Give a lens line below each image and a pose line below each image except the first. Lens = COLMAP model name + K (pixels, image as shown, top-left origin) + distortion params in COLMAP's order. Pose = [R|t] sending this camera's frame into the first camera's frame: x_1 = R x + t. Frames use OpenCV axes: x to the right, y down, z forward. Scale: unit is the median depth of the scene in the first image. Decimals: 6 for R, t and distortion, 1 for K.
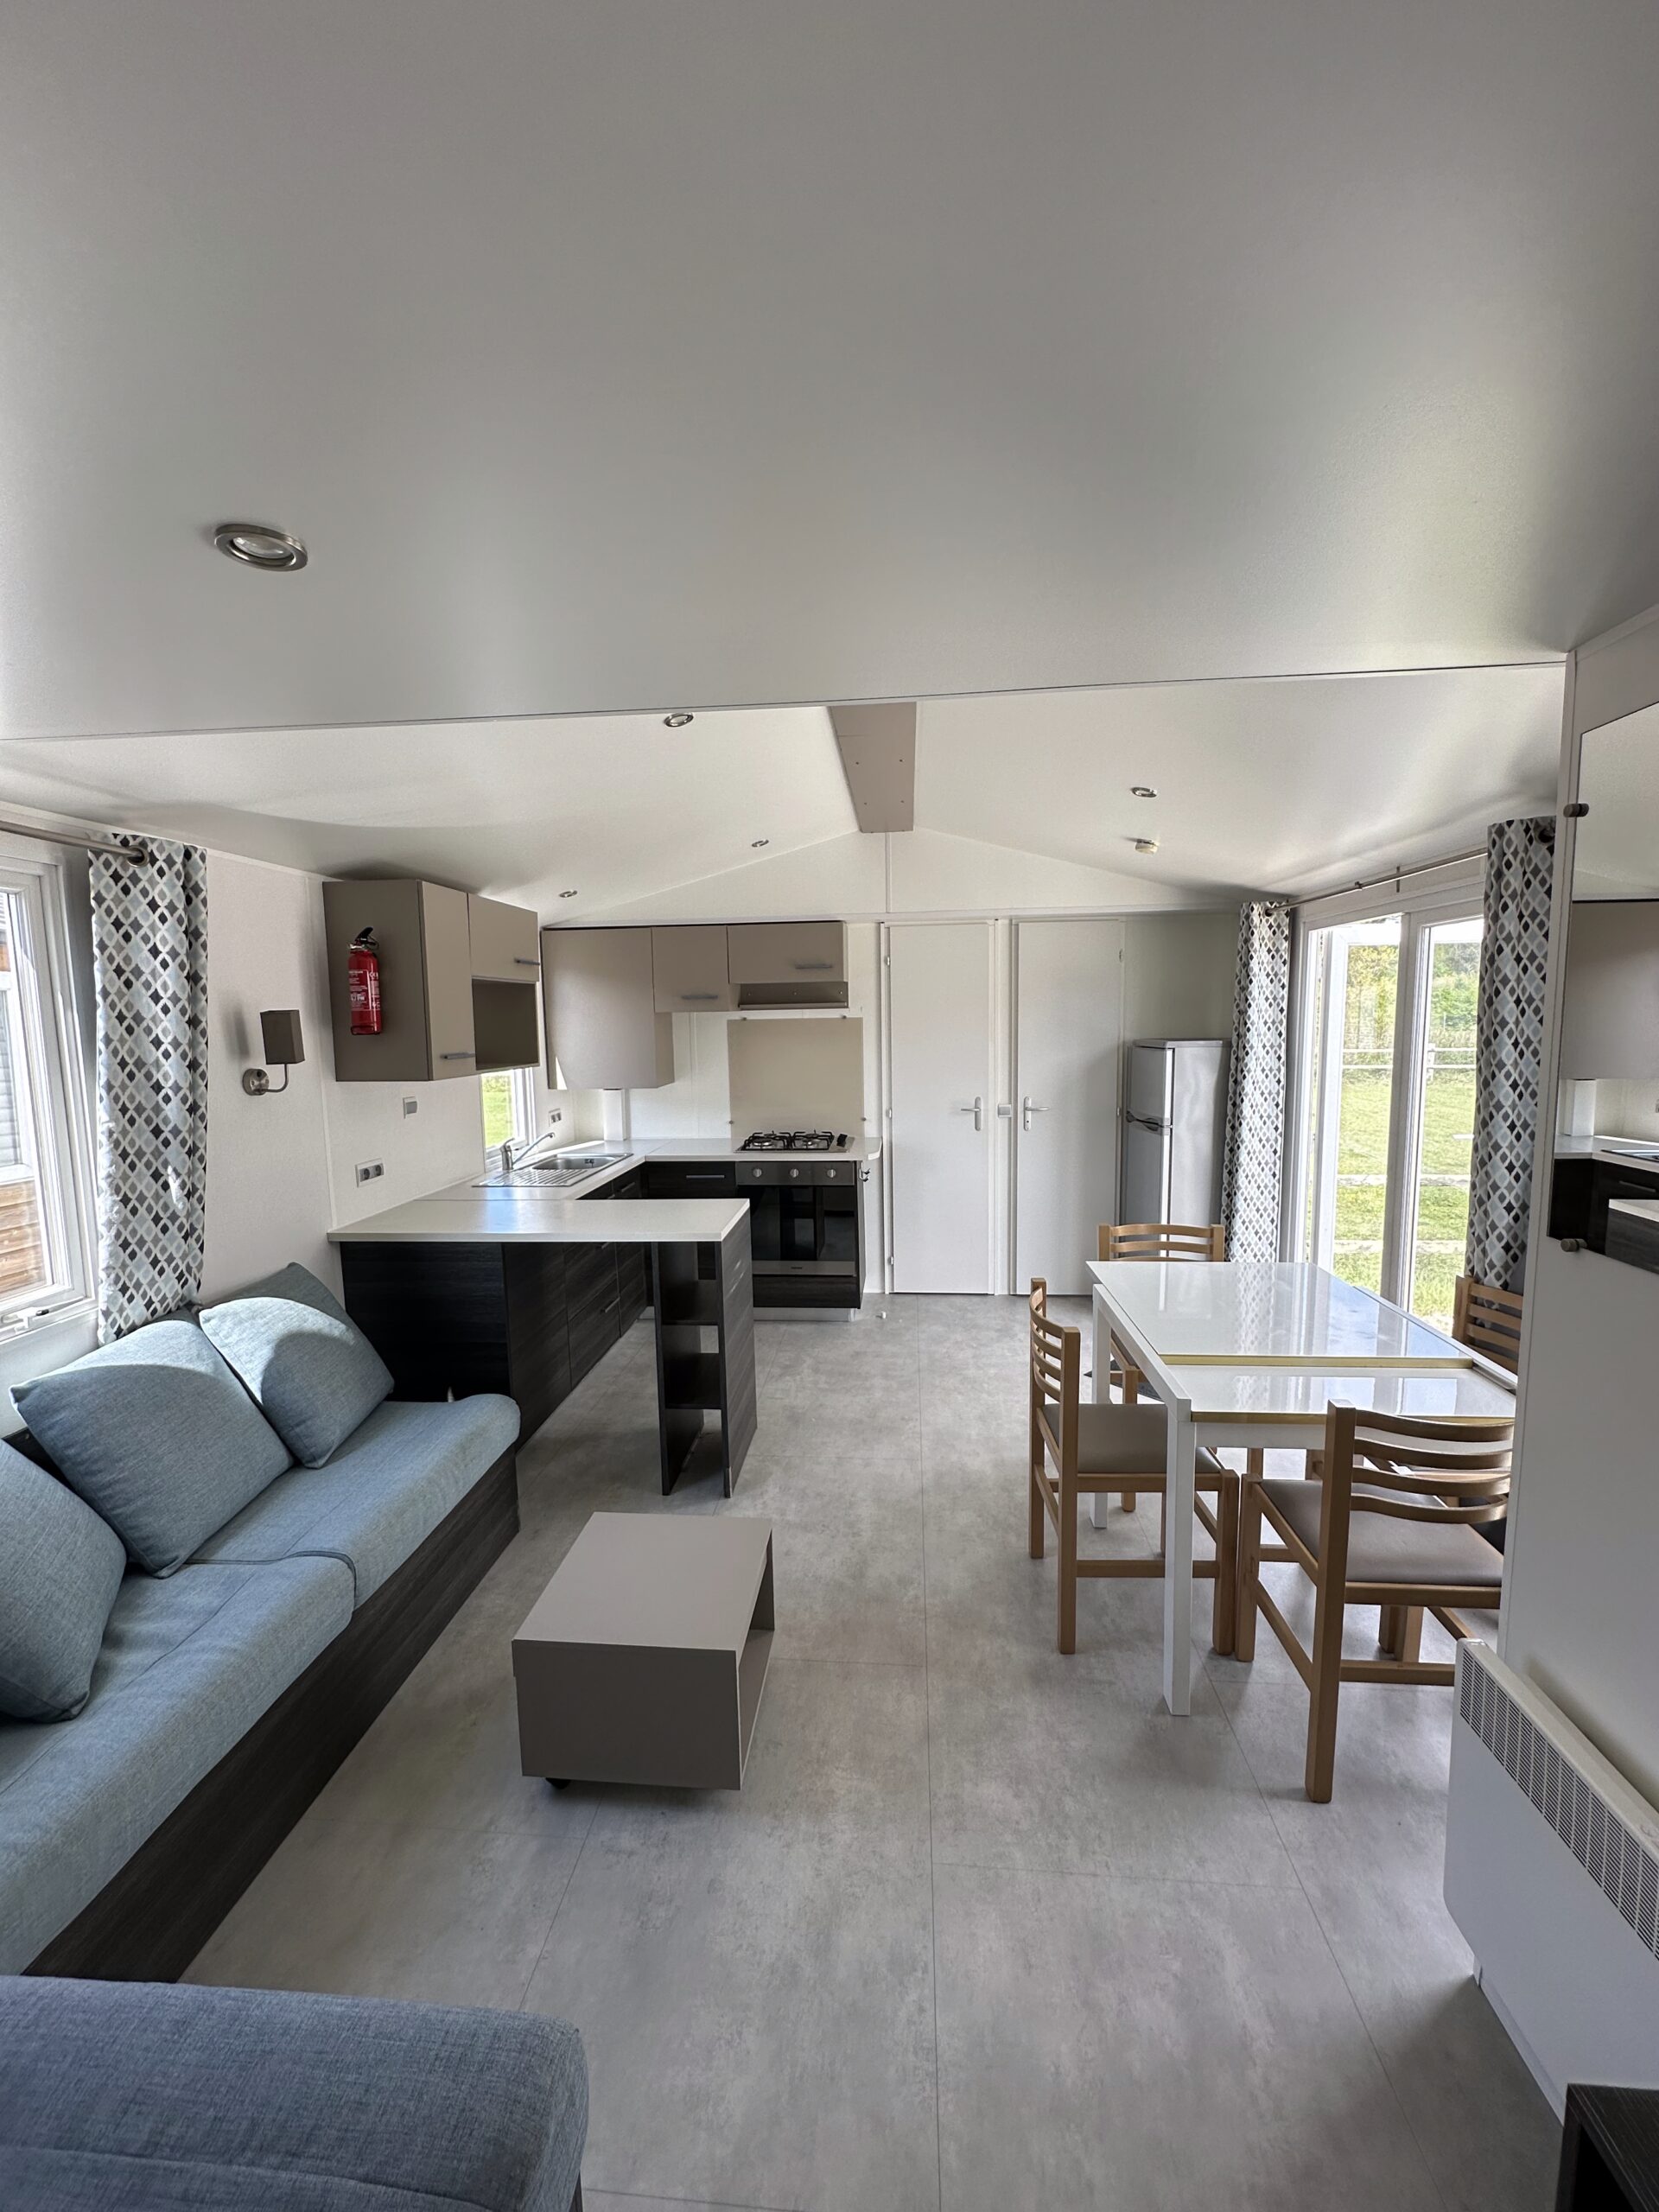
lens RADIAL K [[881.2, 0, 829.3], [0, 881.2, 1105.2], [0, 0, 1]] dist [-0.002743, 0.000858]
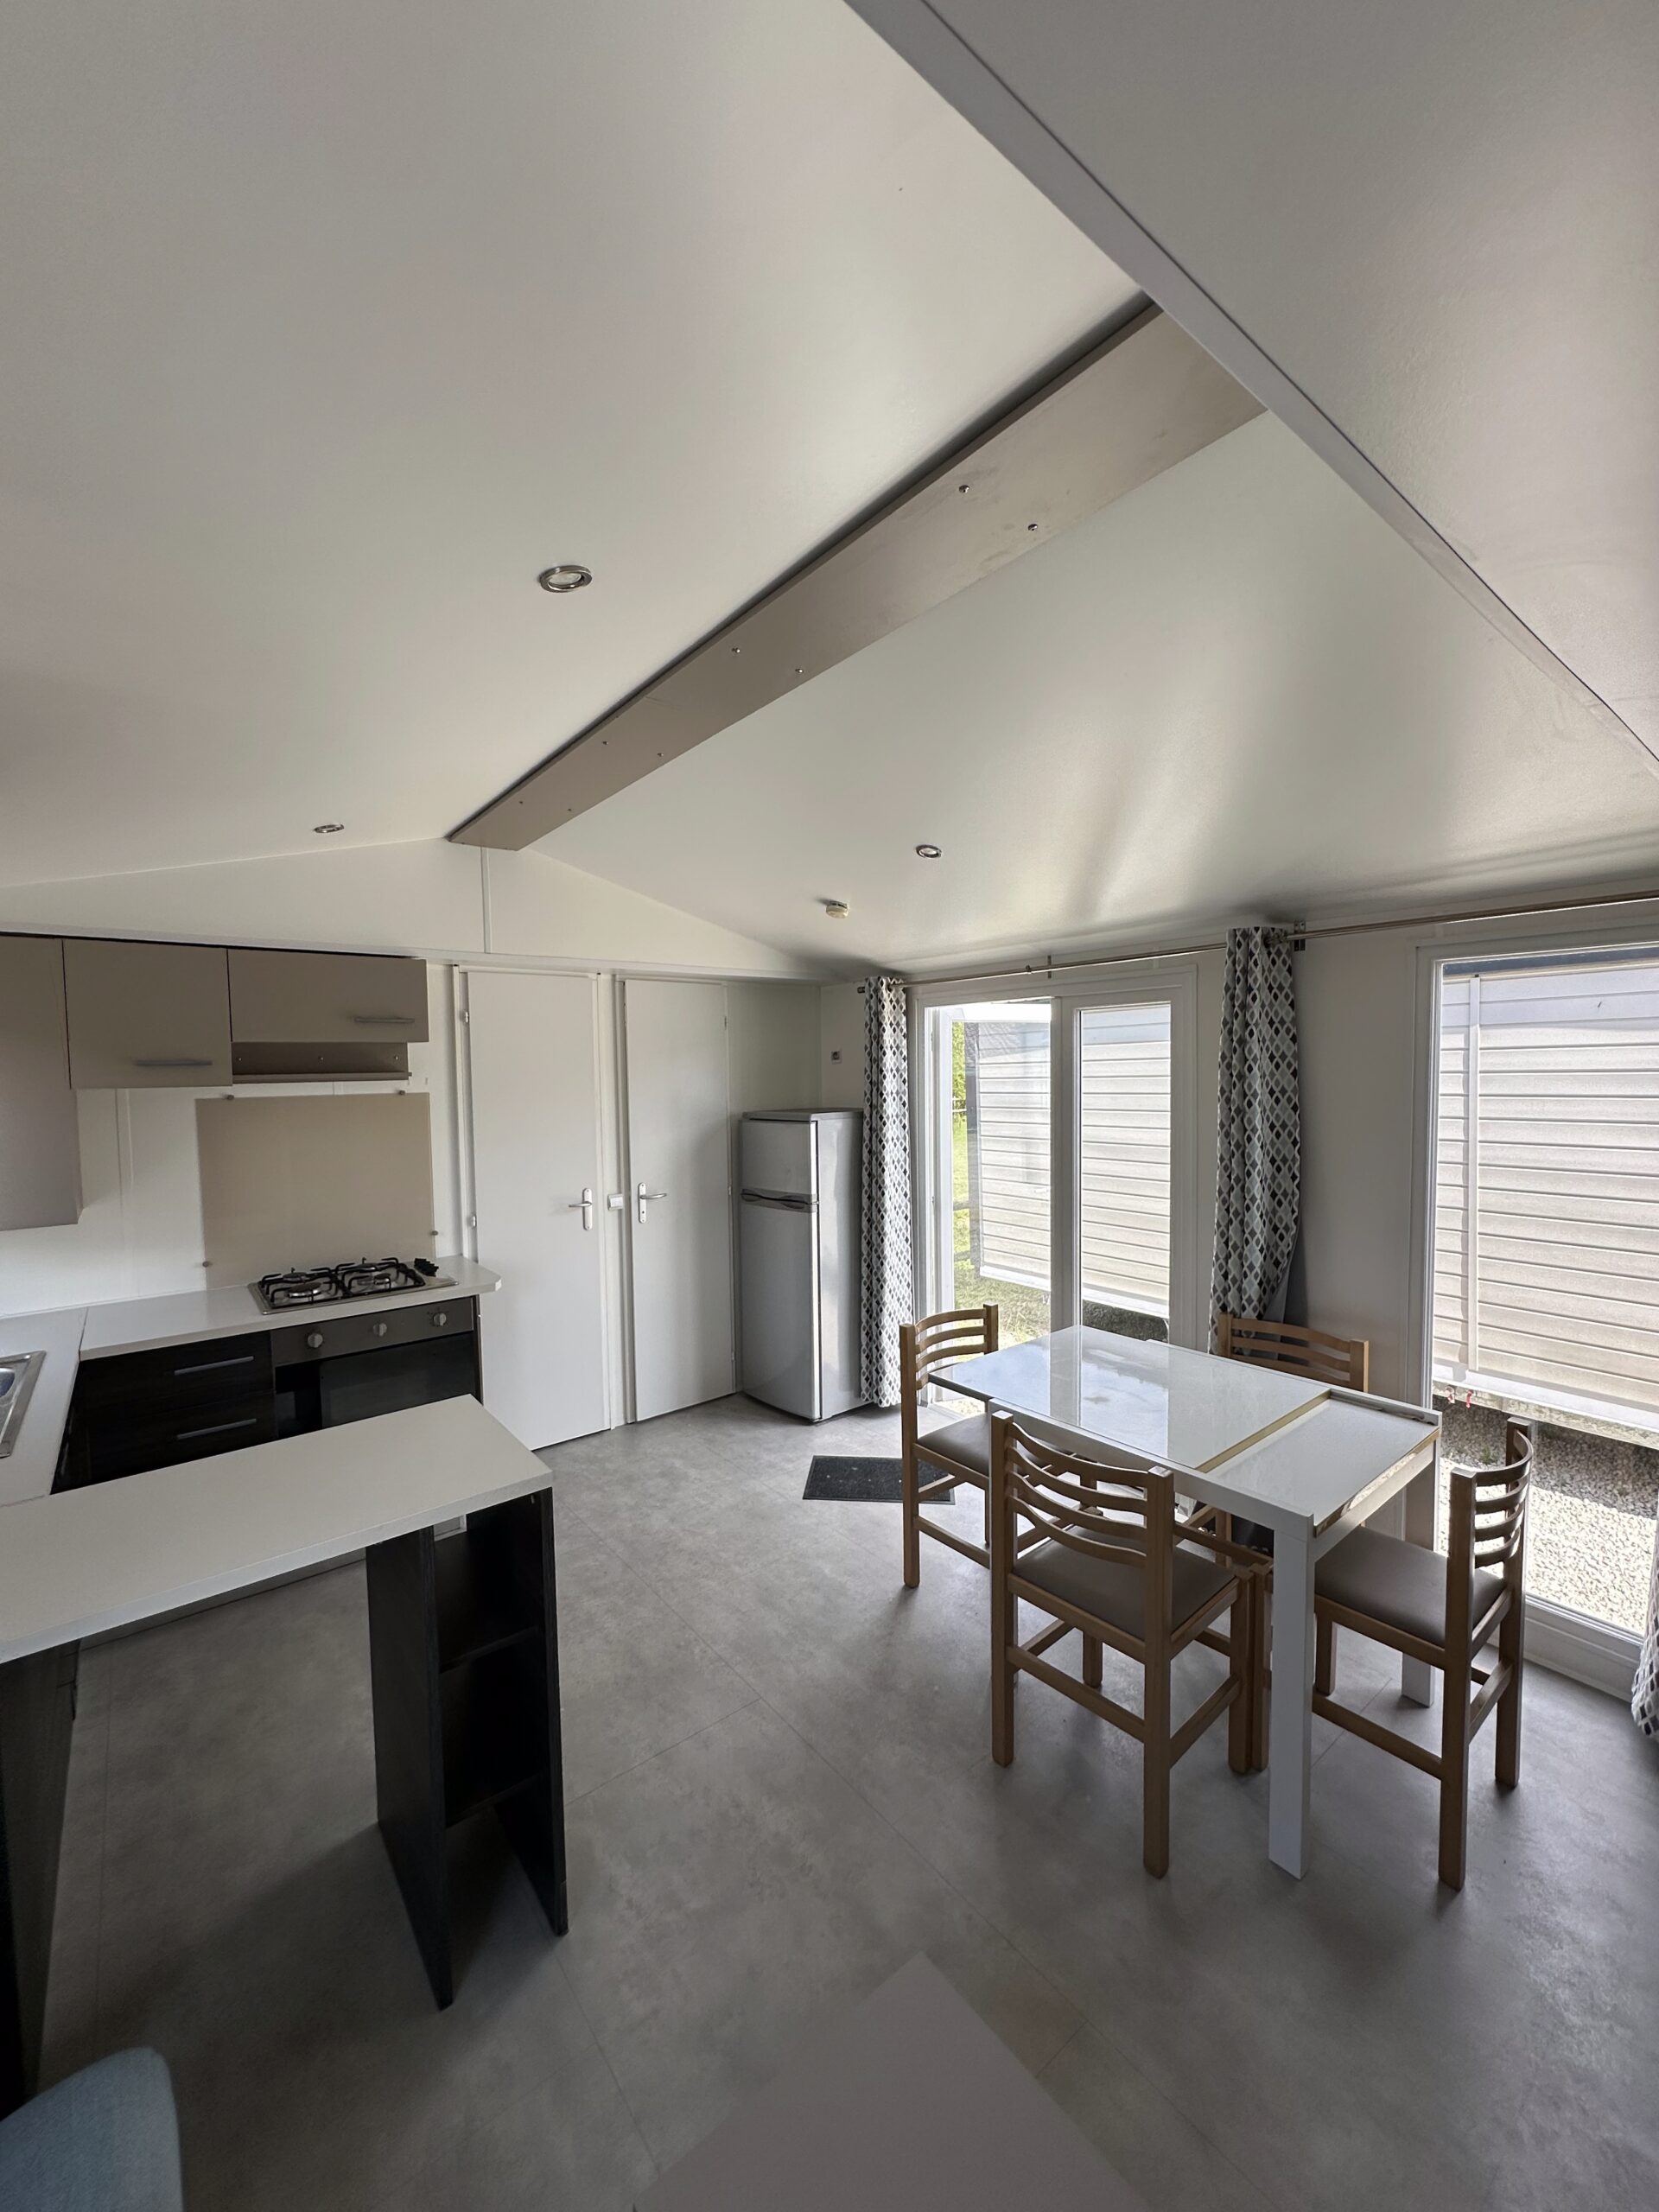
lens RADIAL K [[881.2, 0, 835.8], [0, 881.2, 1107.0], [0, 0, 1]] dist [-0.002743, 0.000858]
pose [[0.724062, -0.024825, 0.689288, -0.237023], [0.074266, 0.996348, -0.042129, -0.035086], [-0.685725, 0.081695, 0.723262, 0.268790]]
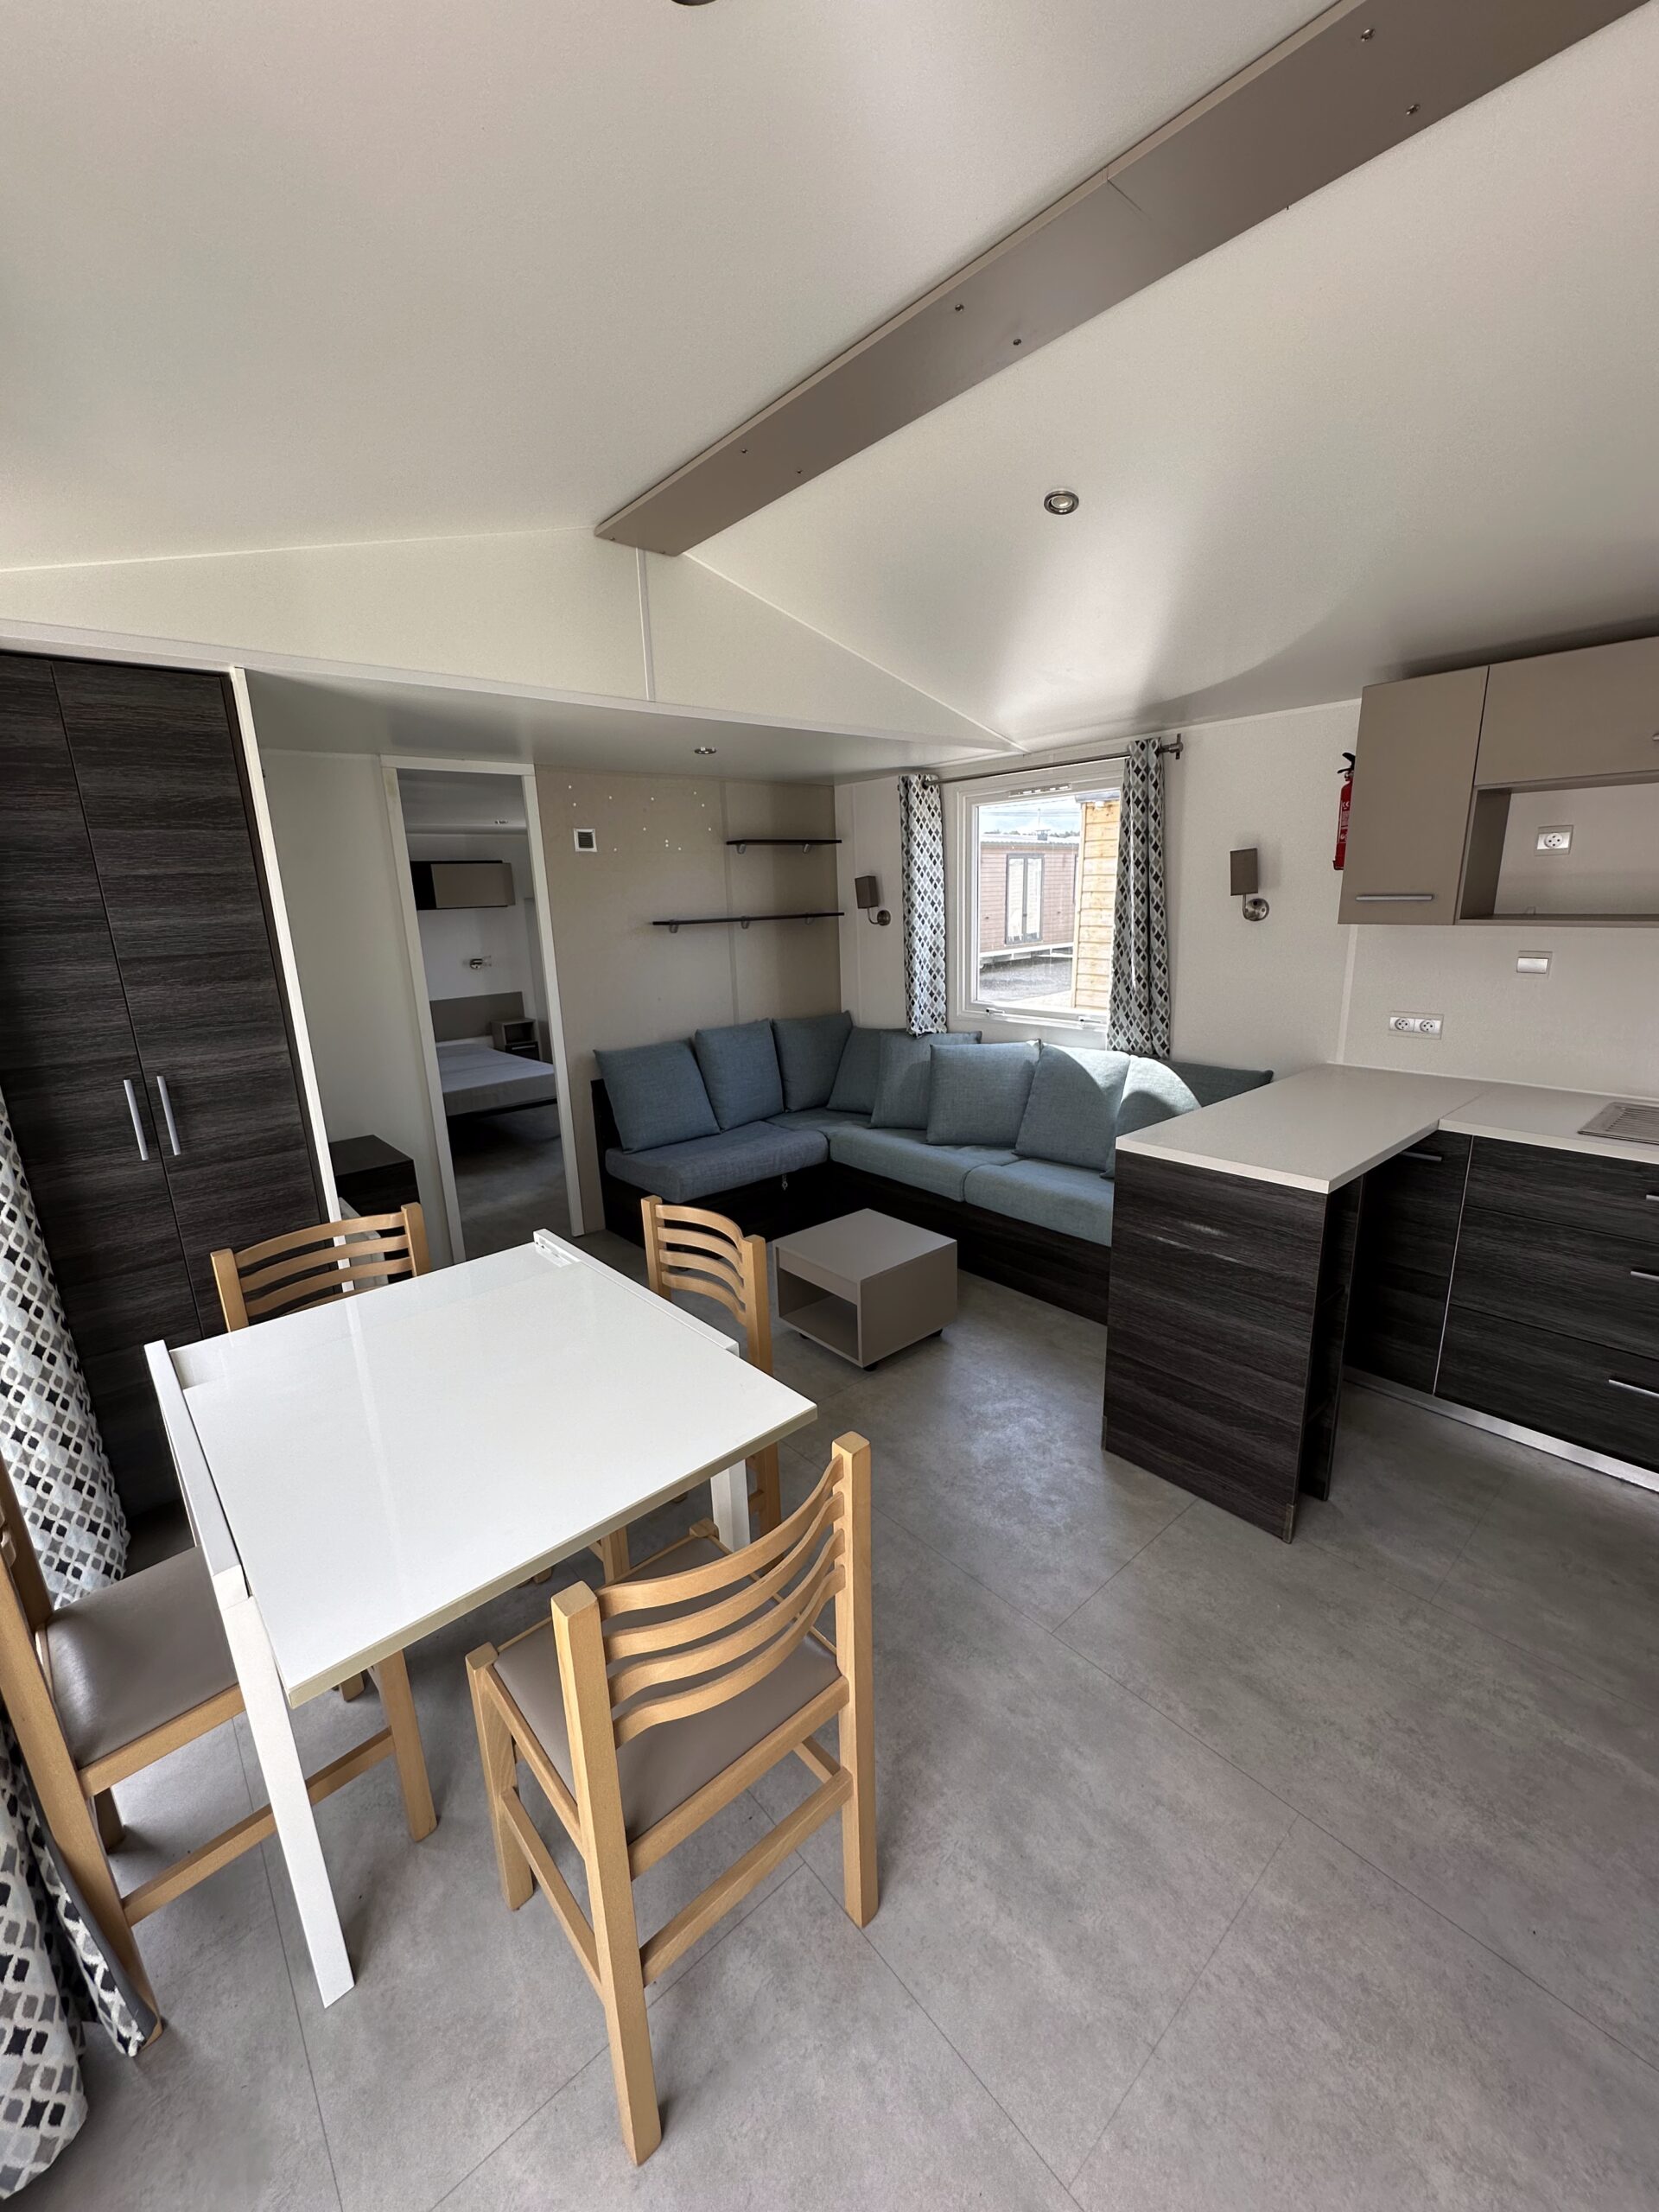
lens RADIAL K [[881.2, 0, 835.8], [0, 881.2, 1111.0], [0, 0, 1]] dist [-0.002743, 0.000858]
pose [[-0.688813, 0.215762, -0.692087, 0.372675], [-0.031263, 0.944953, 0.325709, -0.081550], [0.724265, 0.245989, -0.644150, 0.824458]]
